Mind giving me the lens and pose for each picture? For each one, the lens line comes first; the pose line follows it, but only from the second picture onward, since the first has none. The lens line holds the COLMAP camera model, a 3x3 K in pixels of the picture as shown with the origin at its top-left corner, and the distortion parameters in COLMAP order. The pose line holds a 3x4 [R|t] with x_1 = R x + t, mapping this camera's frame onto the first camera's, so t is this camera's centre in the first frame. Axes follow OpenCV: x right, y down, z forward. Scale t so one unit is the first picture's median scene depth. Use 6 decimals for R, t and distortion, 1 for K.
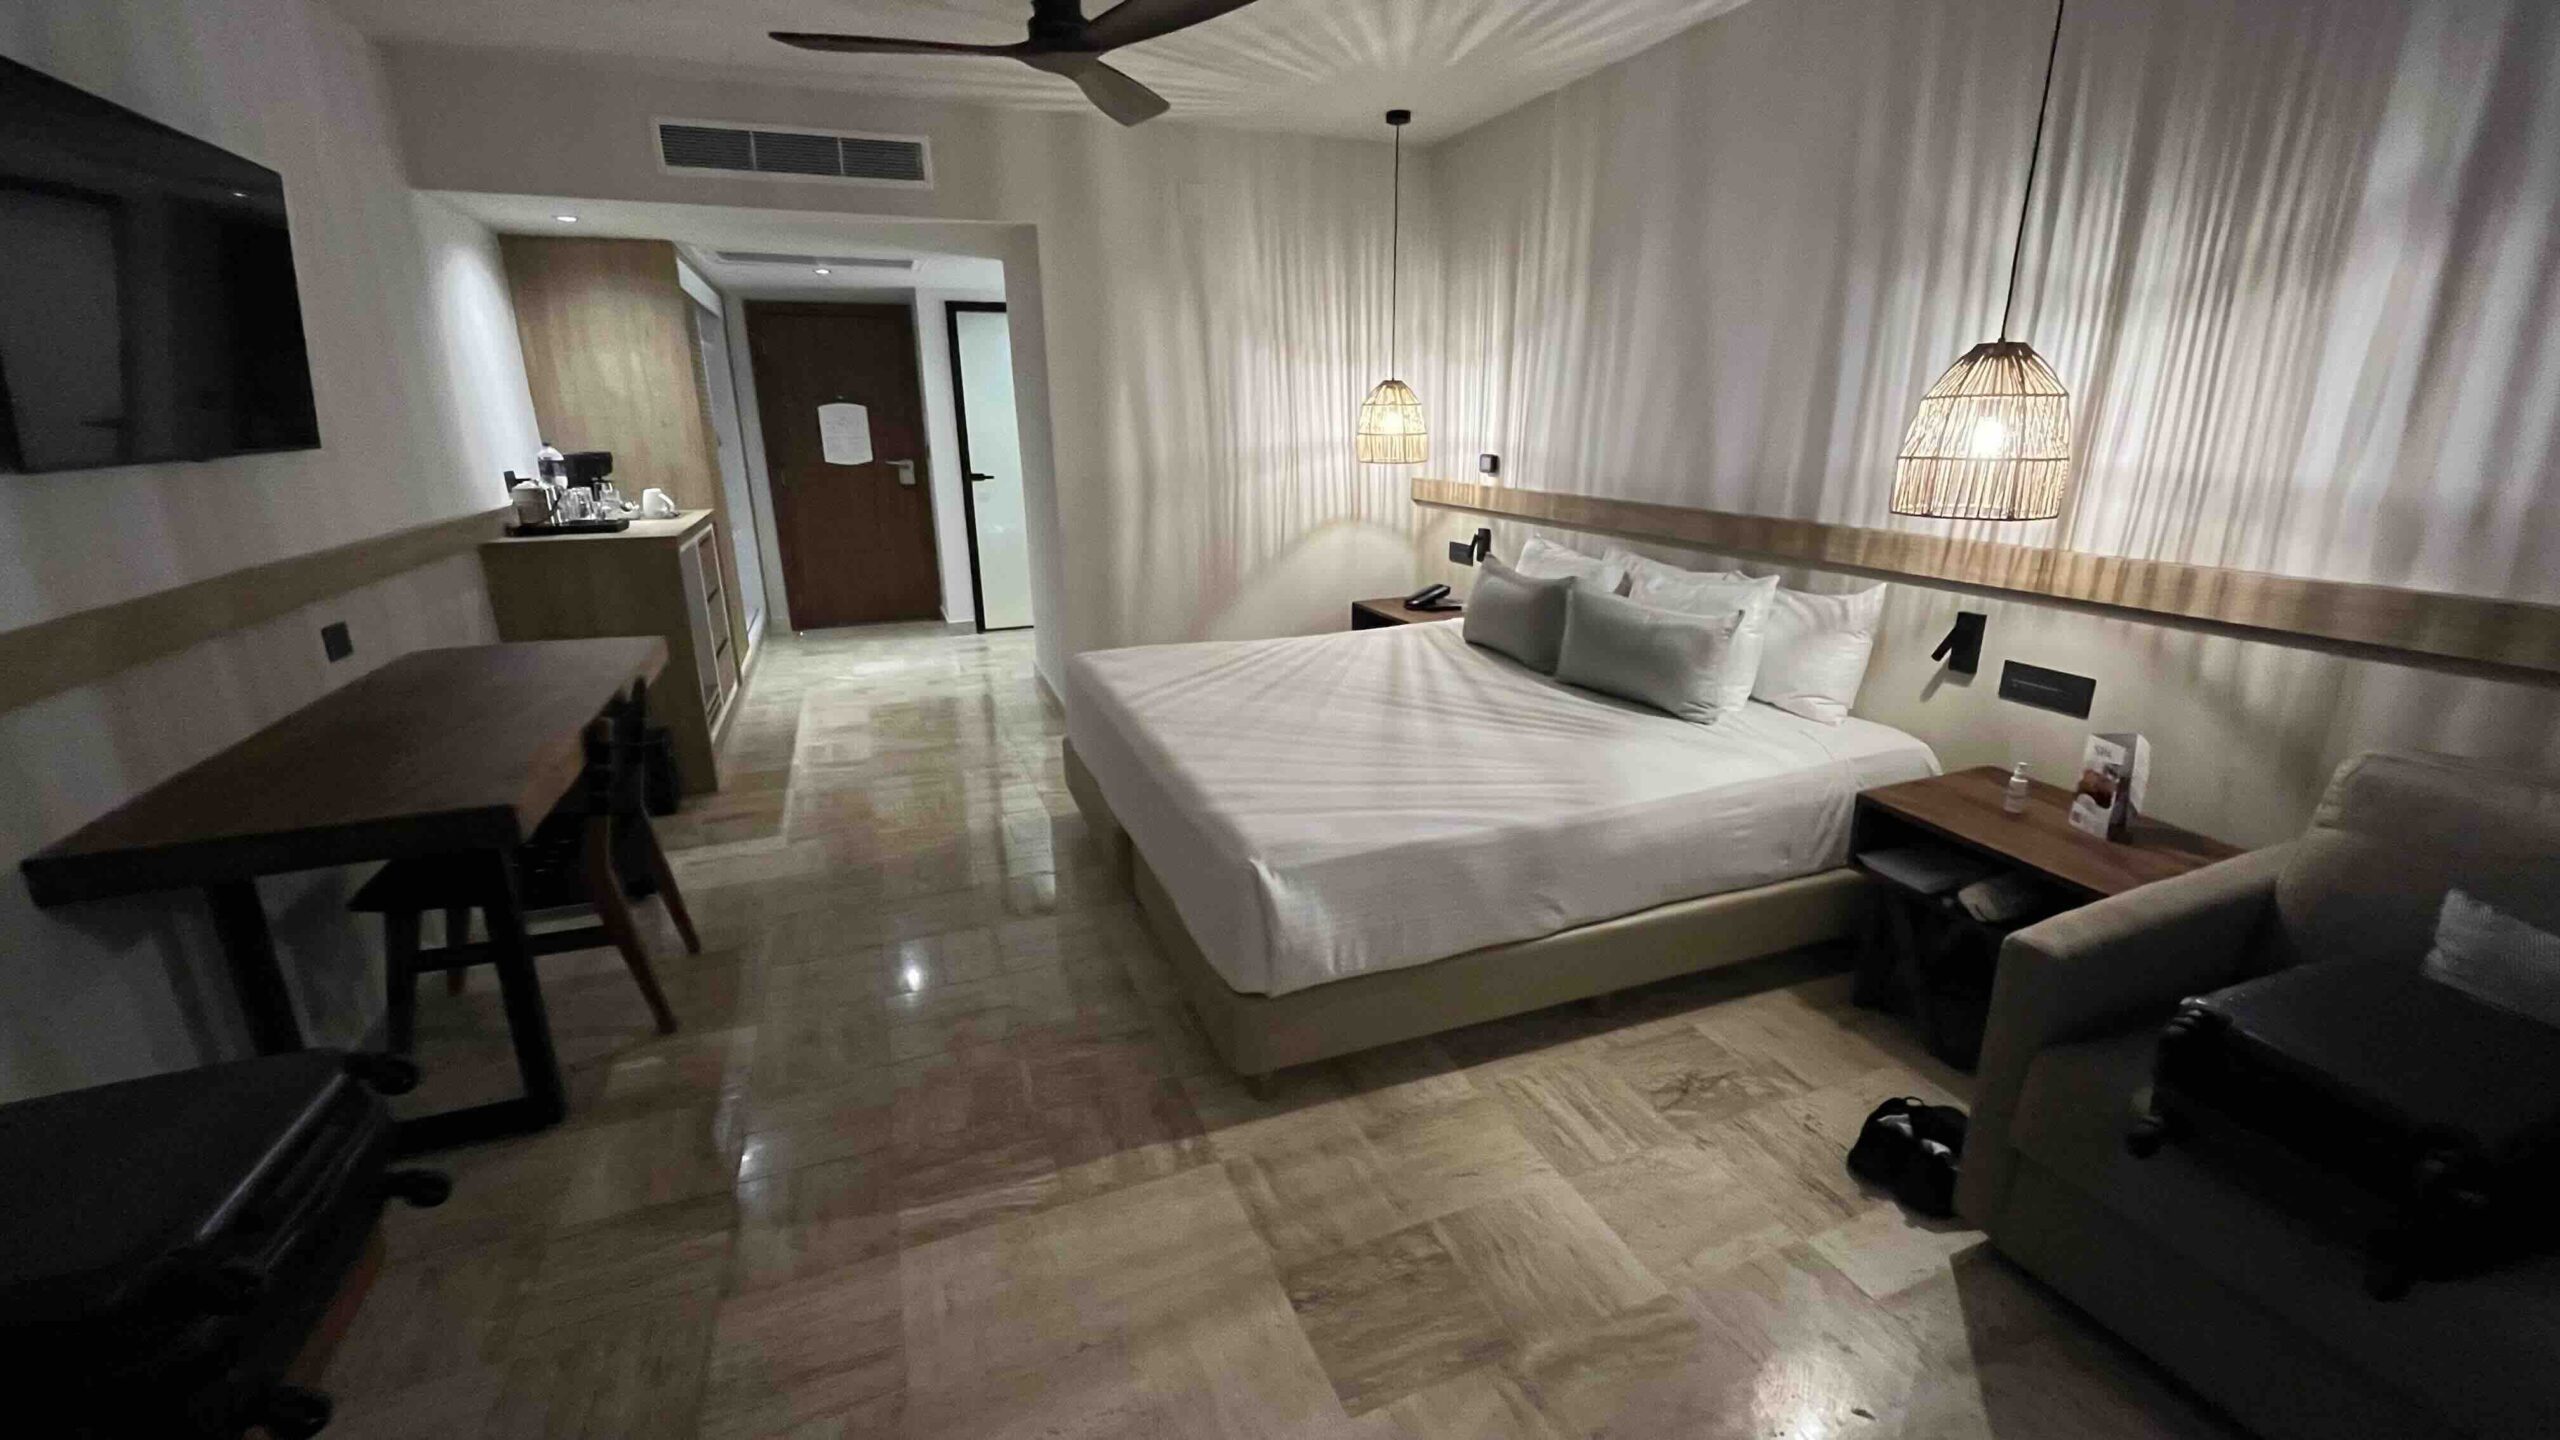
lens RADIAL K [[1032.8, 0, 1282.8], [0, 1032.8, 723.6], [0, 0, 1]] dist [-0.002178, -0.000019]
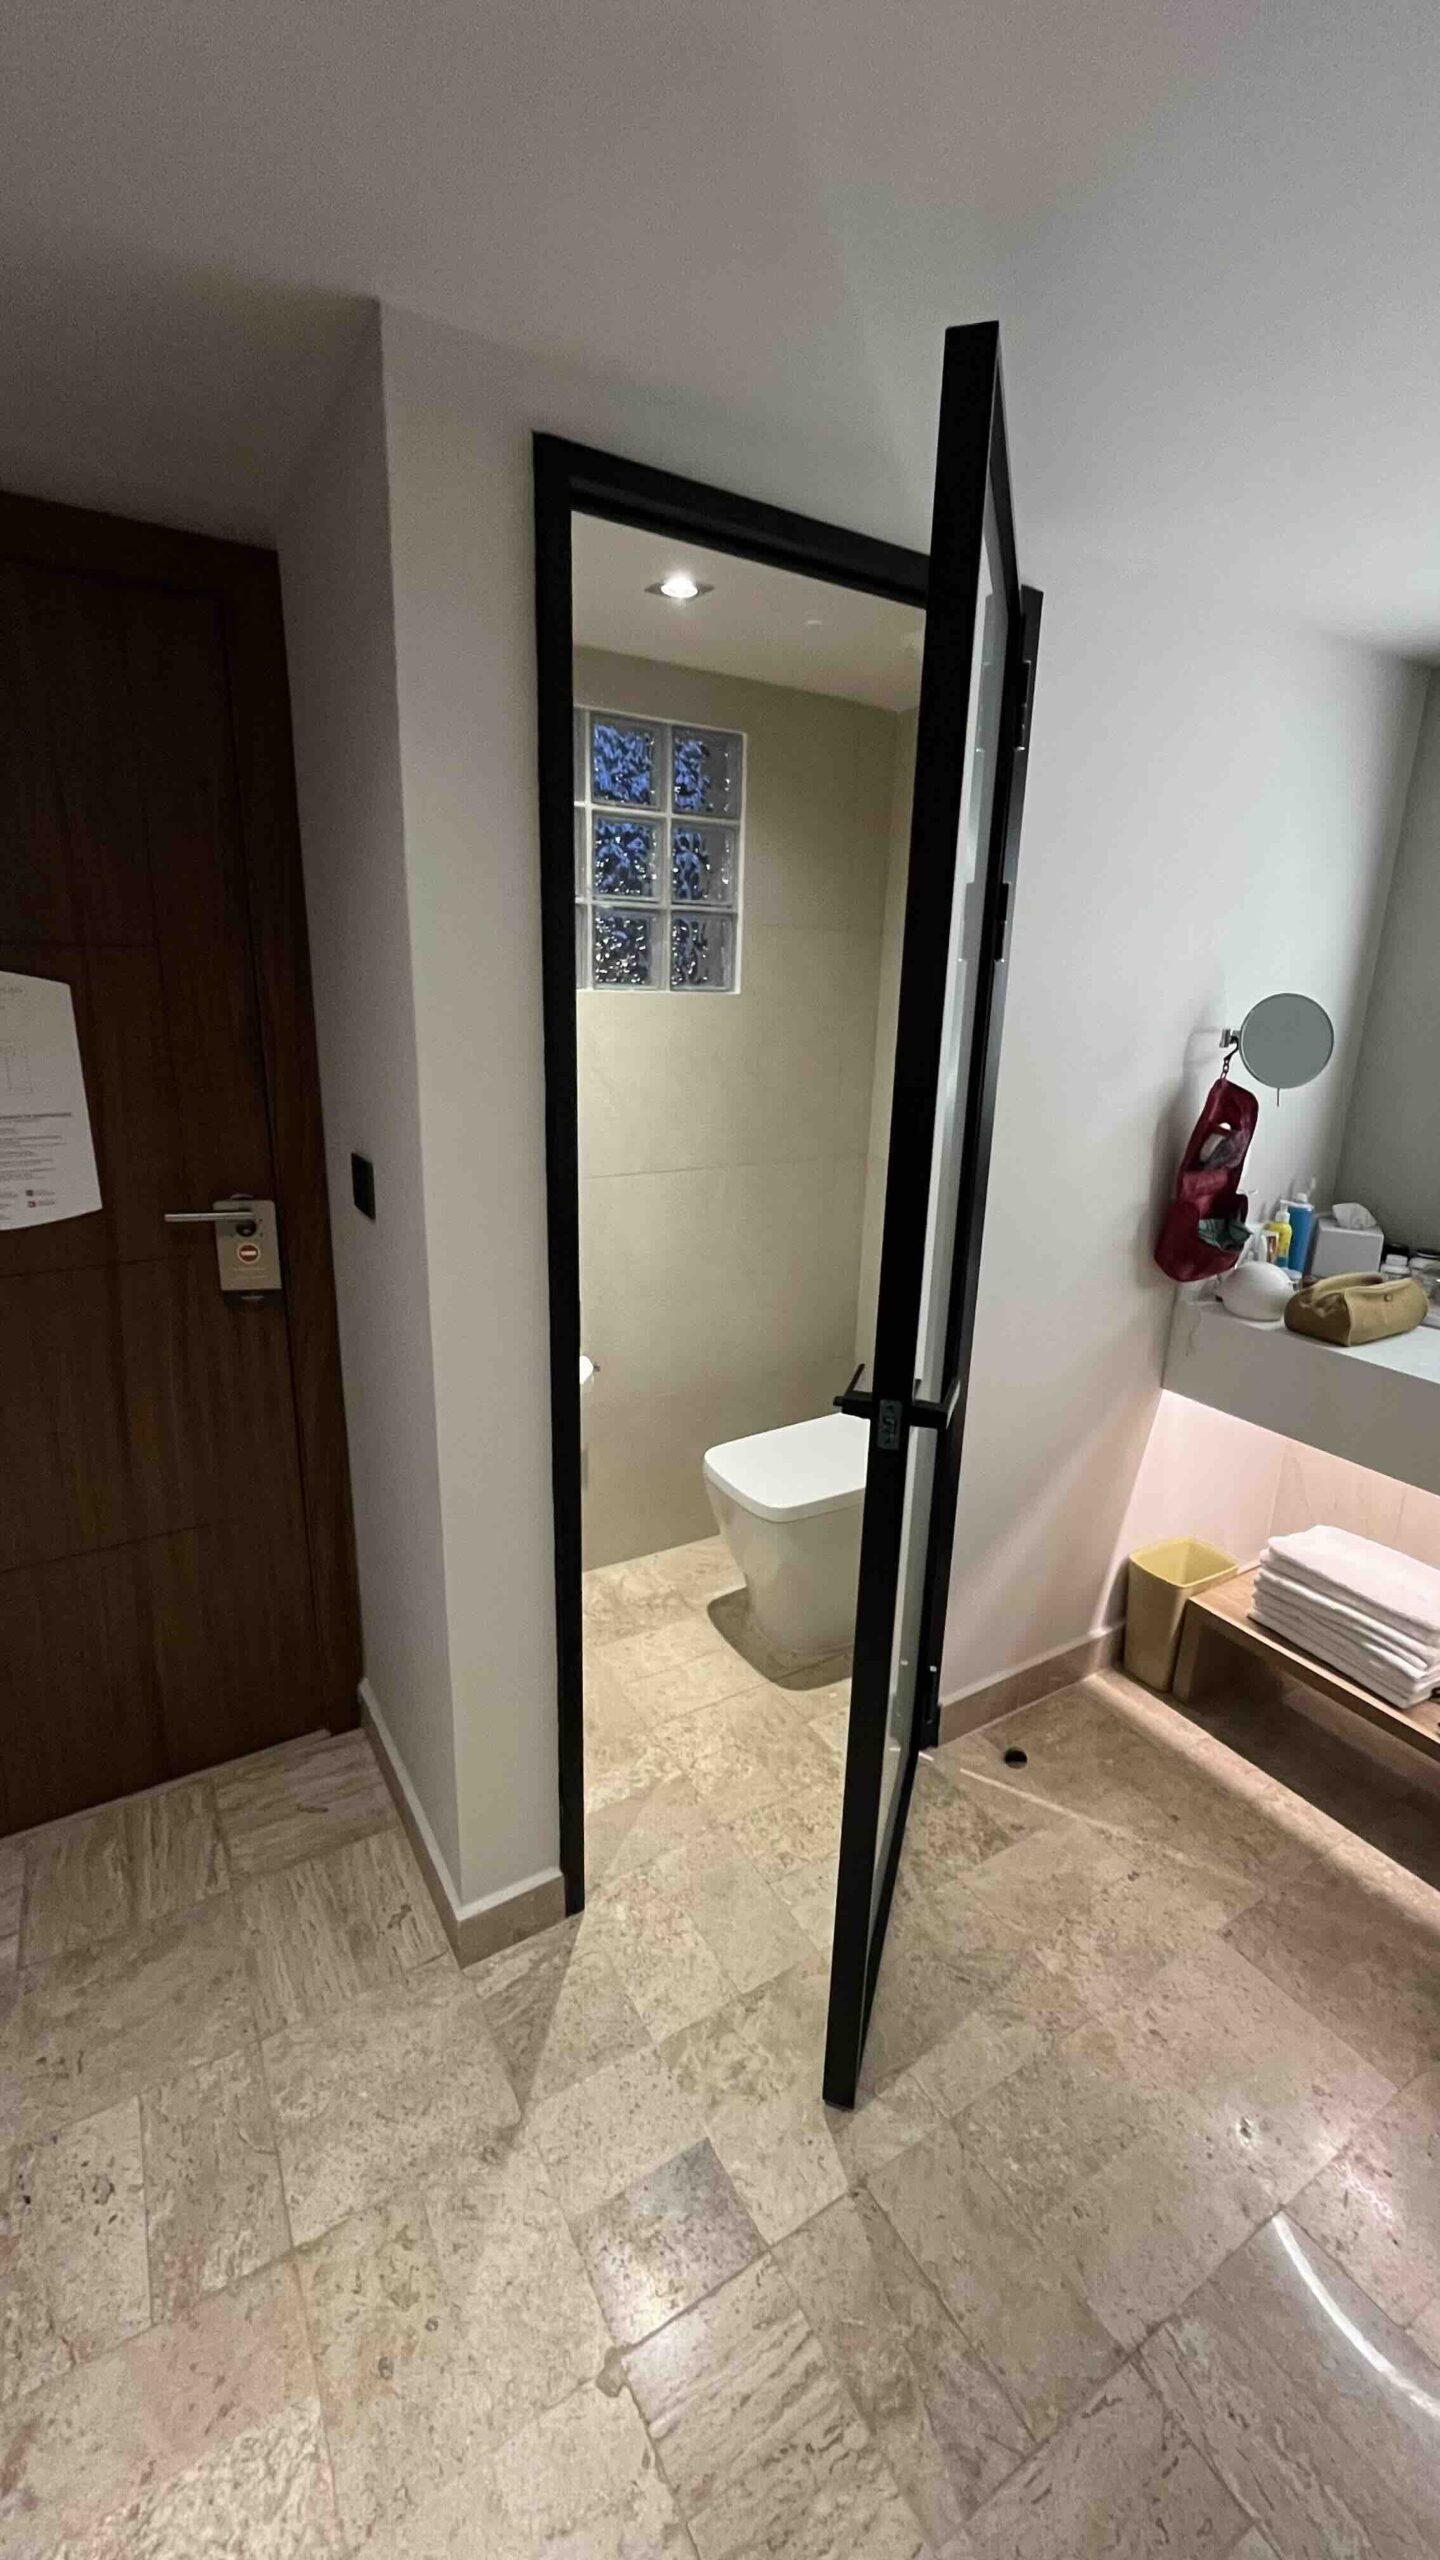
lens RADIAL K [[1002.4, 0, 724.6], [0, 1002.4, 1283.9], [0, 0, 1]] dist [-0.027582, 0.000118]
pose [[0.985796, -0.019285, 0.166834, -0.322102], [0.023896, 0.999385, -0.025679, -0.249163], [-0.166236, 0.029301, 0.985651, 0.824182]]
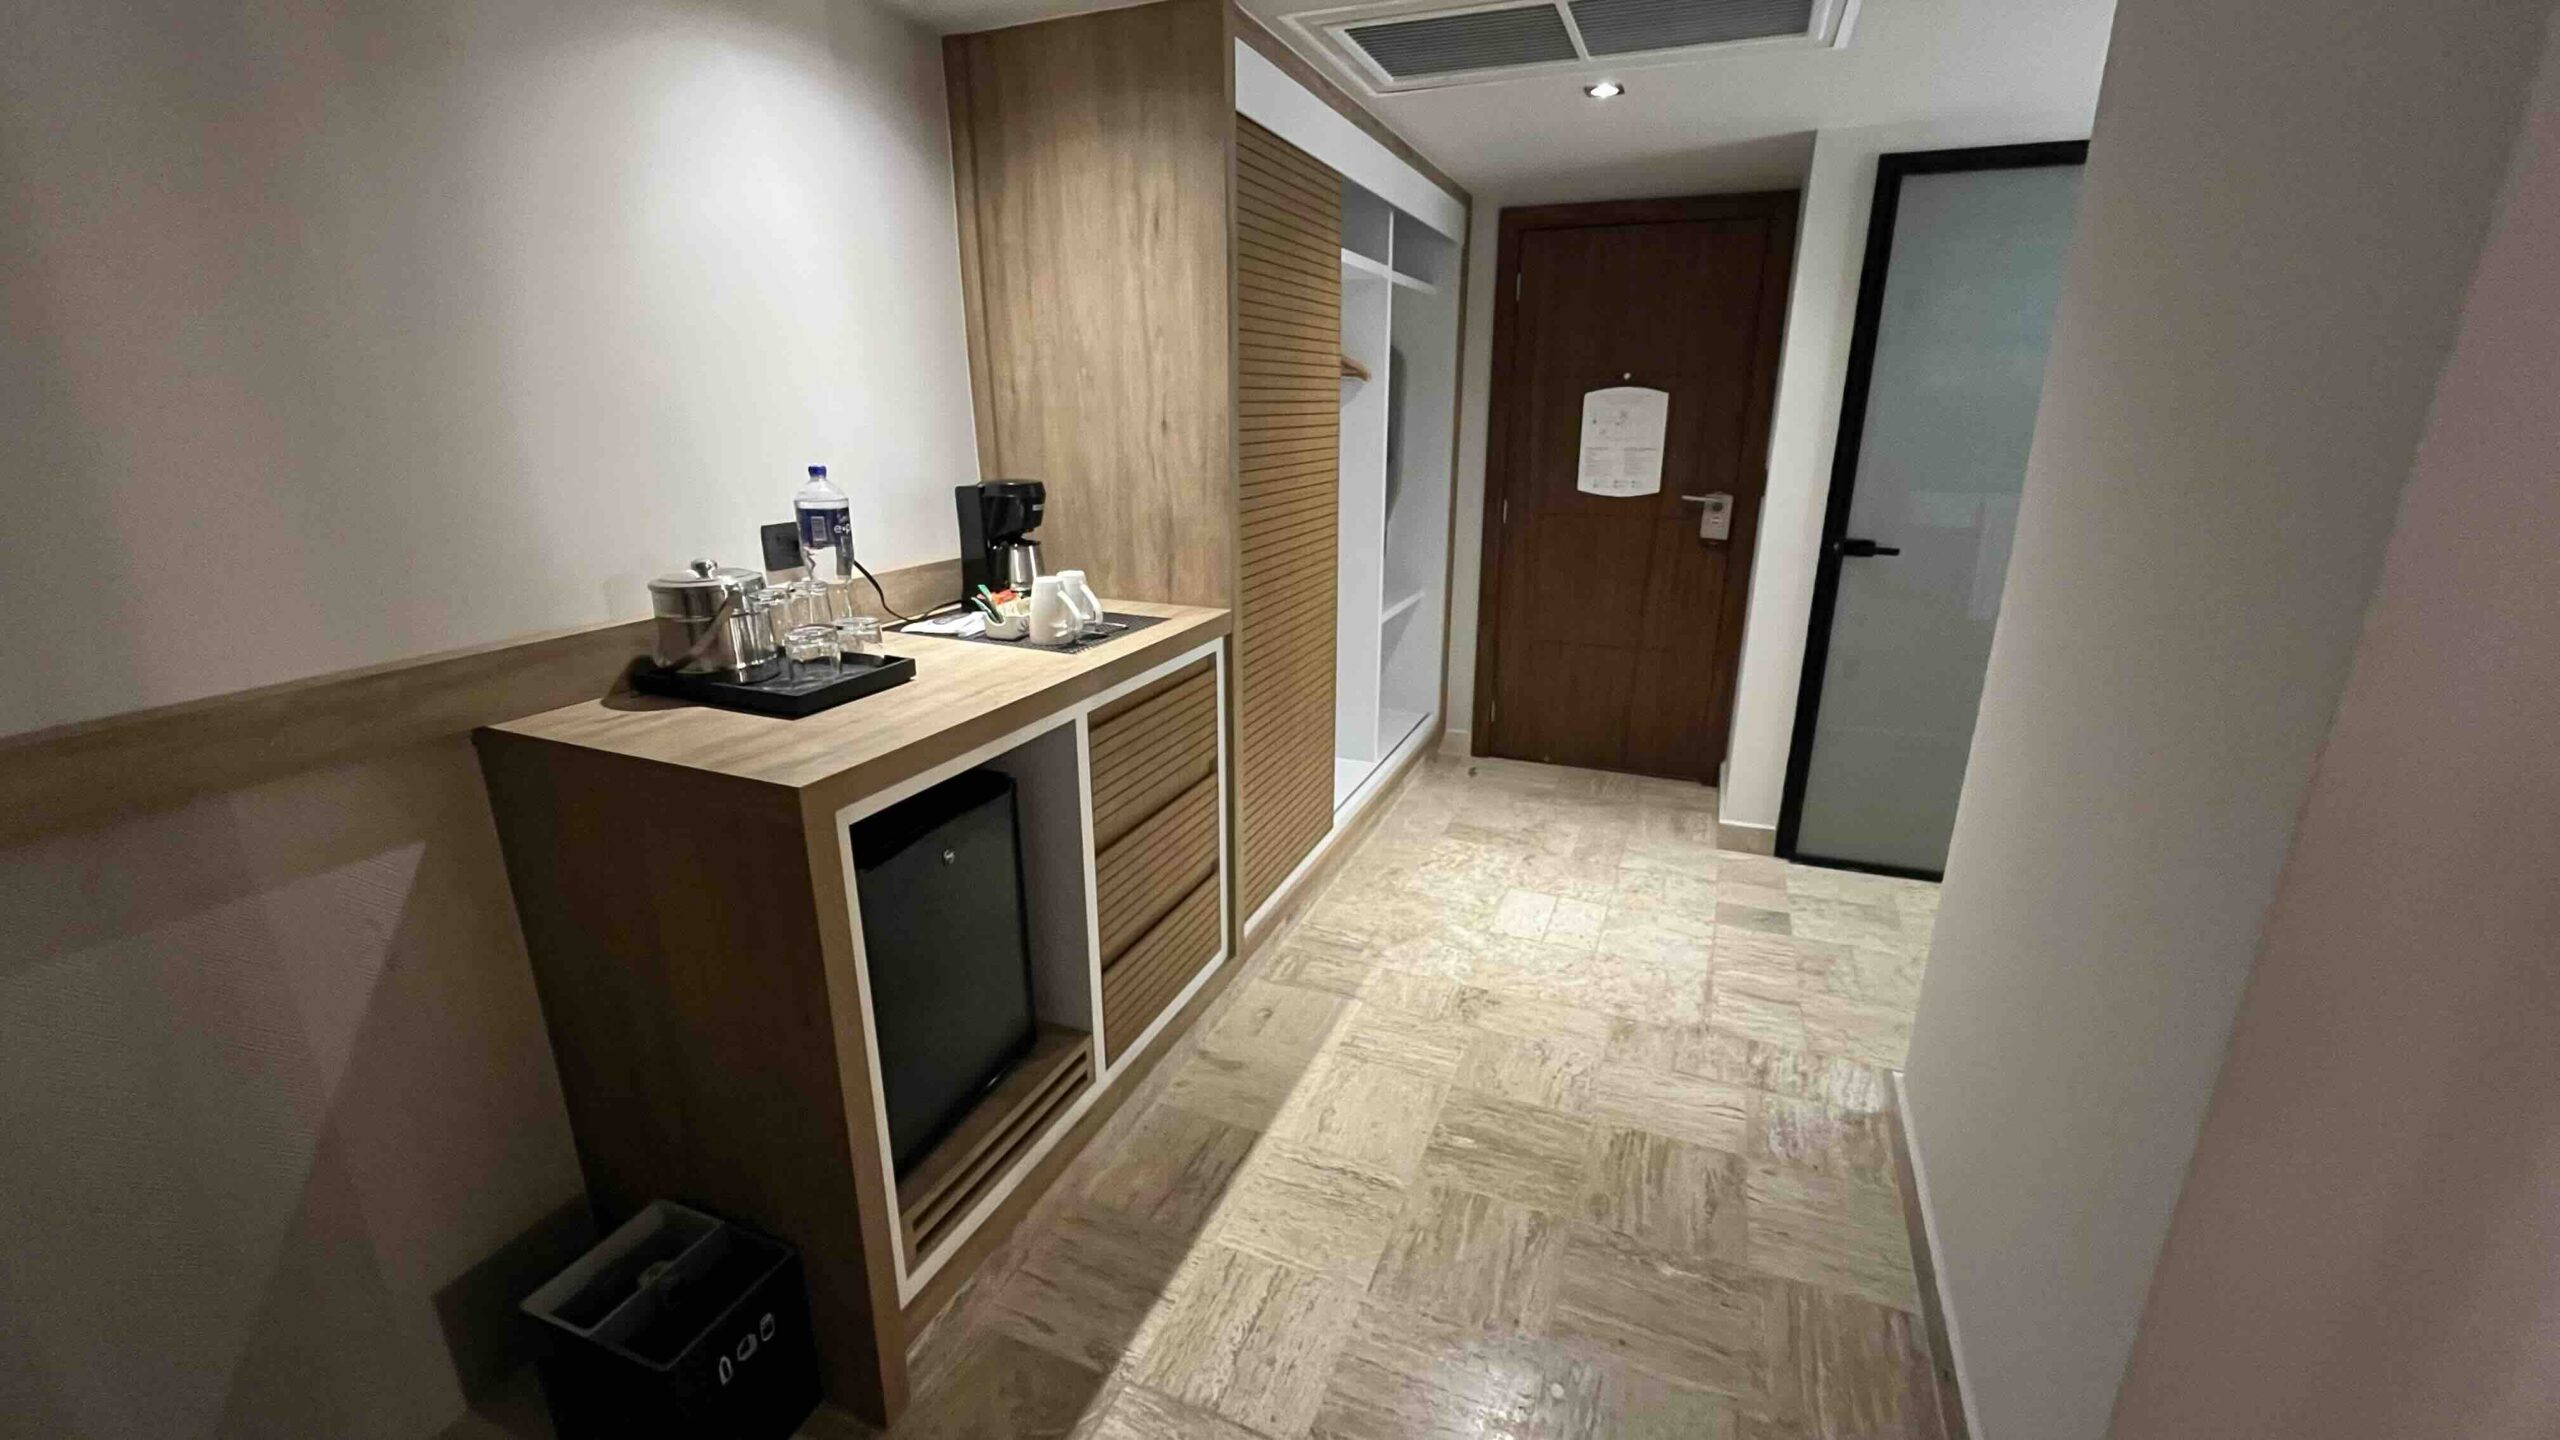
lens RADIAL K [[1032.8, 0, 1282.8], [0, 1032.8, 723.6], [0, 0, 1]] dist [-0.002178, -0.000019]
pose [[0.713363, 0.212289, -0.667867, -0.160806], [-0.208183, 0.974187, 0.087292, -0.154070], [0.669159, 0.076768, 0.739144, 0.513278]]
